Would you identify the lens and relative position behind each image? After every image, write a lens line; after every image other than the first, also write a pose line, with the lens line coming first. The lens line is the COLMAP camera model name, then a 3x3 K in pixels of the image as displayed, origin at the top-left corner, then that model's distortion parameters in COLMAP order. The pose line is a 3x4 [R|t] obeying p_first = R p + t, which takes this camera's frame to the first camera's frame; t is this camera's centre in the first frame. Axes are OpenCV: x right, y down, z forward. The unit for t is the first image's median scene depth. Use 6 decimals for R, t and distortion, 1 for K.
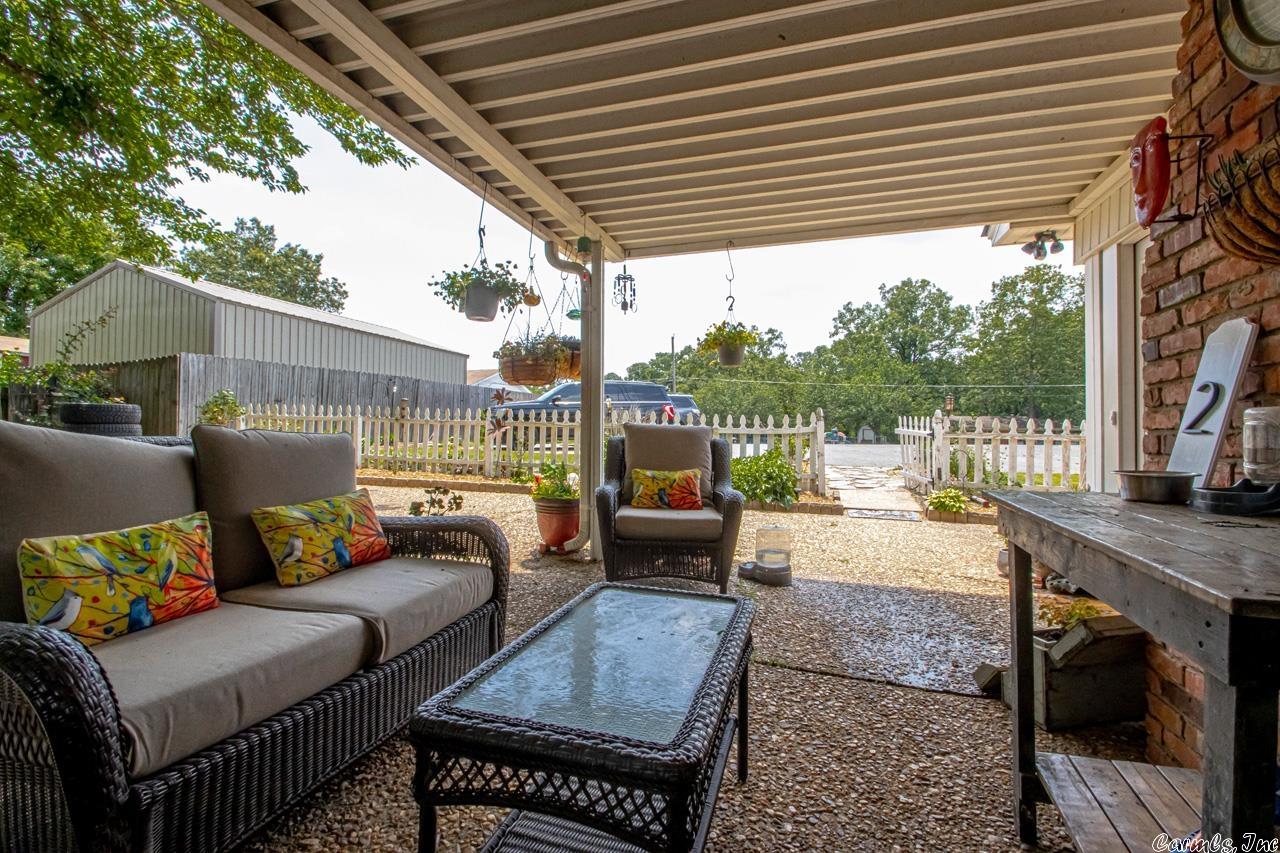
lens RADIAL K [[596.6, 0, 650.4], [0, 596.6, 417.7], [0, 0, 1]] dist [0.014393, -0.015272]
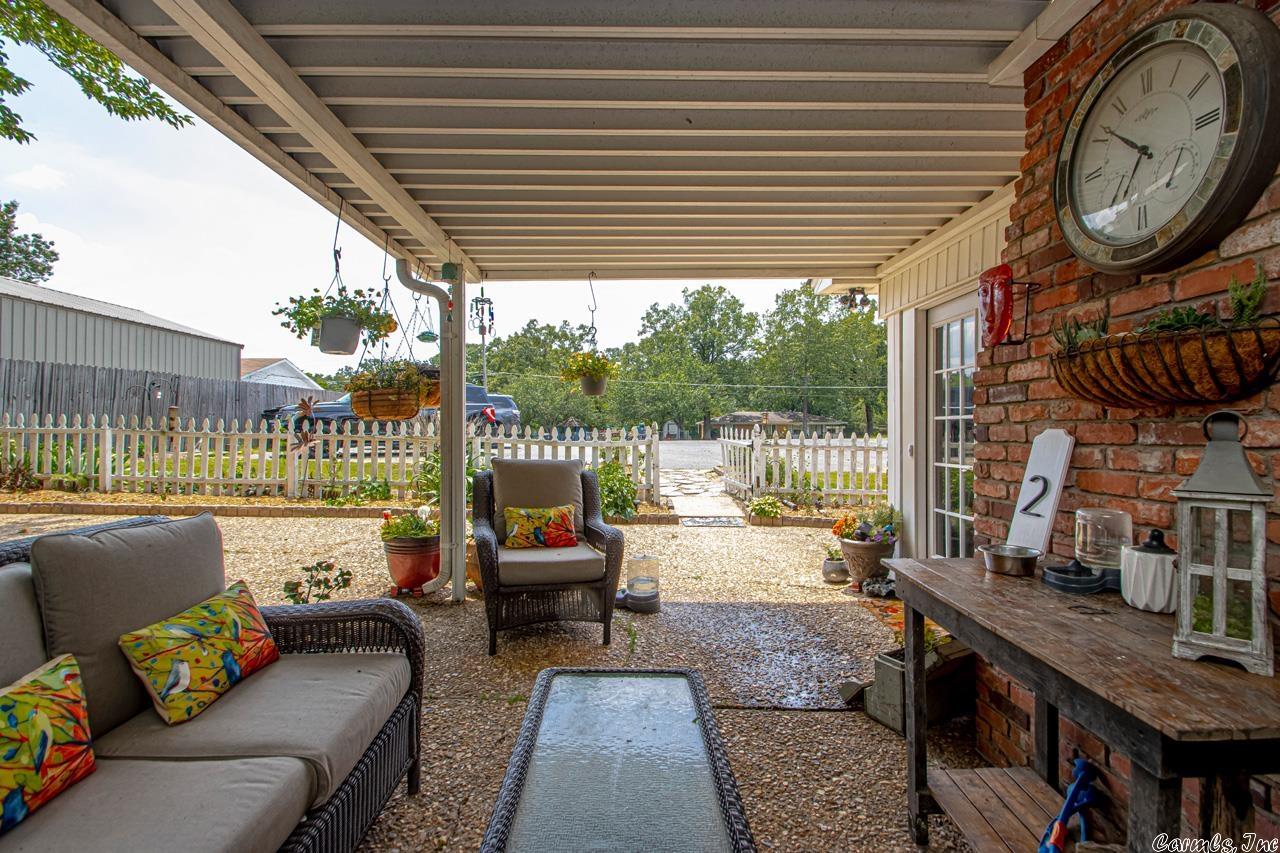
lens RADIAL K [[596.6, 0, 650.4], [0, 596.6, 417.7], [0, 0, 1]] dist [0.014393, -0.015272]
pose [[0.949382, -0.001773, 0.314119, -0.111328], [-0.002466, 0.999911, 0.013095, -0.074815], [-0.314114, -0.013207, 0.949293, 0.002627]]
